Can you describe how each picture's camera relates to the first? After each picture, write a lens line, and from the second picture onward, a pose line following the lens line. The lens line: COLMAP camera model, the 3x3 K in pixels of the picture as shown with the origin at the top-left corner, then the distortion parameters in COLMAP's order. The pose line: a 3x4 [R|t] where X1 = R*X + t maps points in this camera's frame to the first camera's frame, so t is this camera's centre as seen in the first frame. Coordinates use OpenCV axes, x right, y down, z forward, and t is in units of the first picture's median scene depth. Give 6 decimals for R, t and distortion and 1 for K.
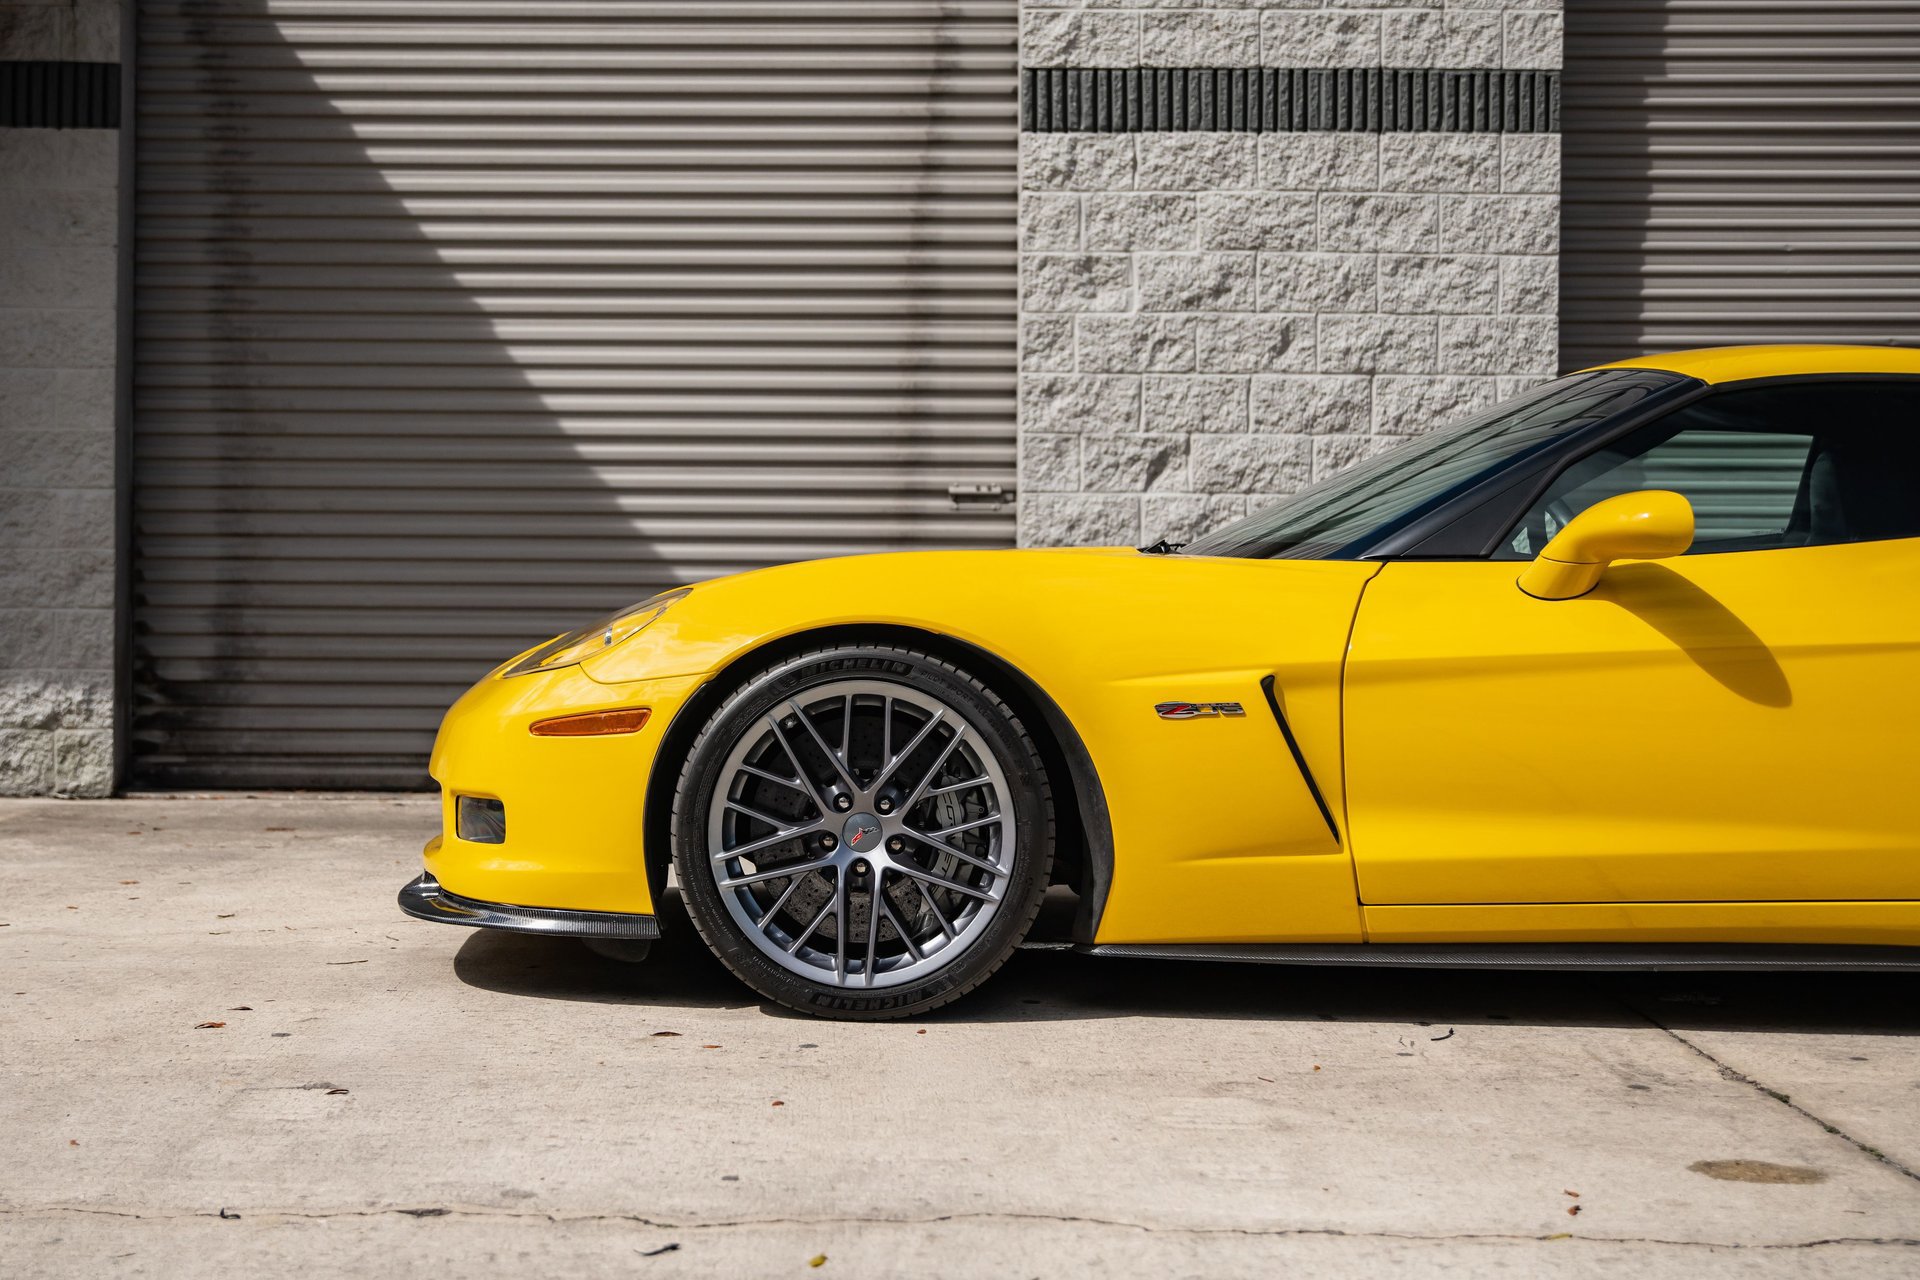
lens RADIAL K [[2749.8, 0, 984.5], [0, 2749.8, 617.9], [0, 0, 1]] dist [0.039233, 0.000000]
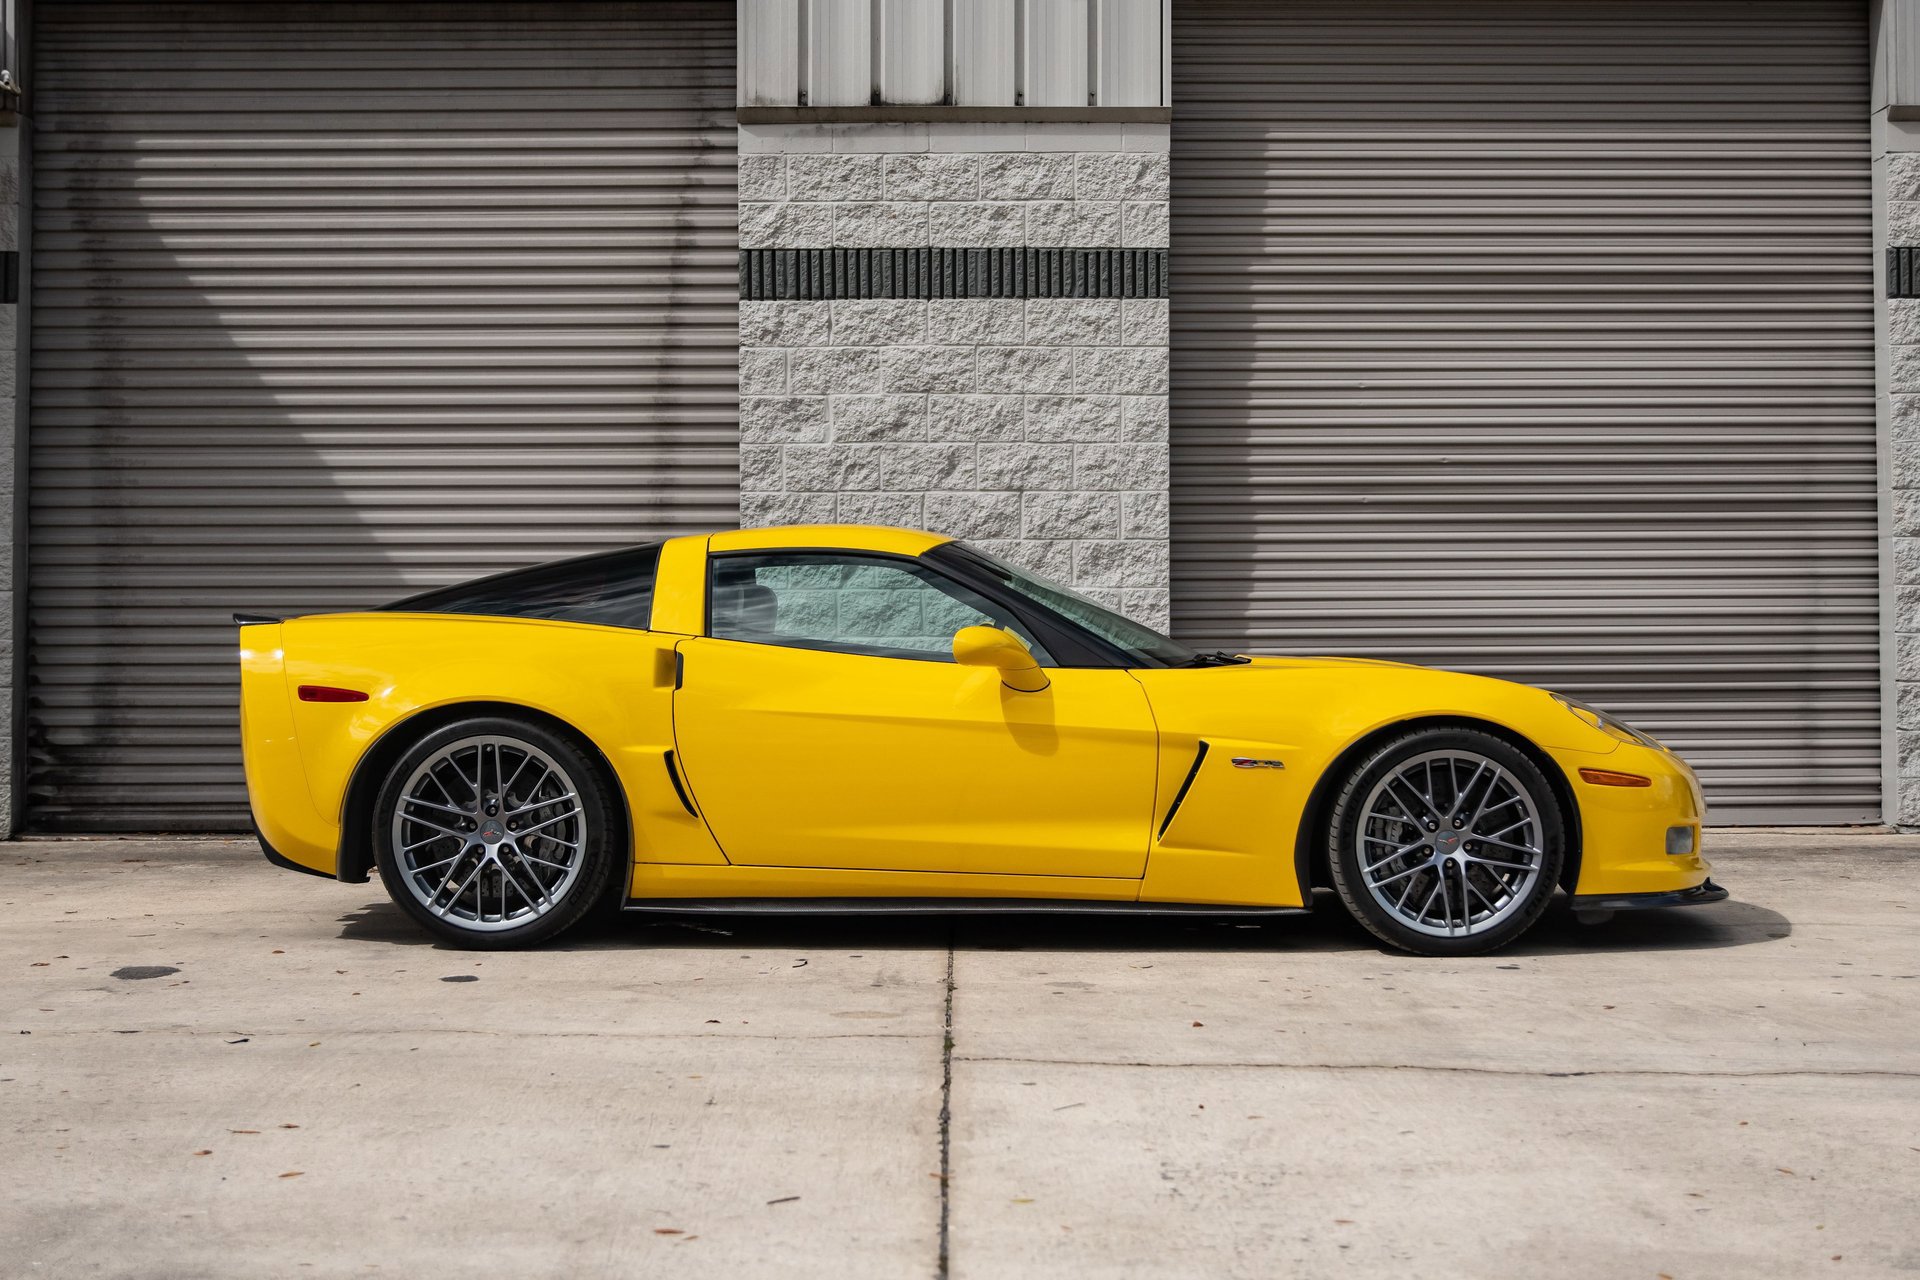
lens RADIAL K [[2784.7, 0, 952.2], [0, 2784.7, 653.3], [0, 0, 1]] dist [0.014112, 0.000000]
pose [[0.999955, -0.008435, 0.004240, 0.103640], [0.008449, 0.999959, -0.003273, -0.010717], [-0.004212, 0.003309, 0.999986, -0.267999]]
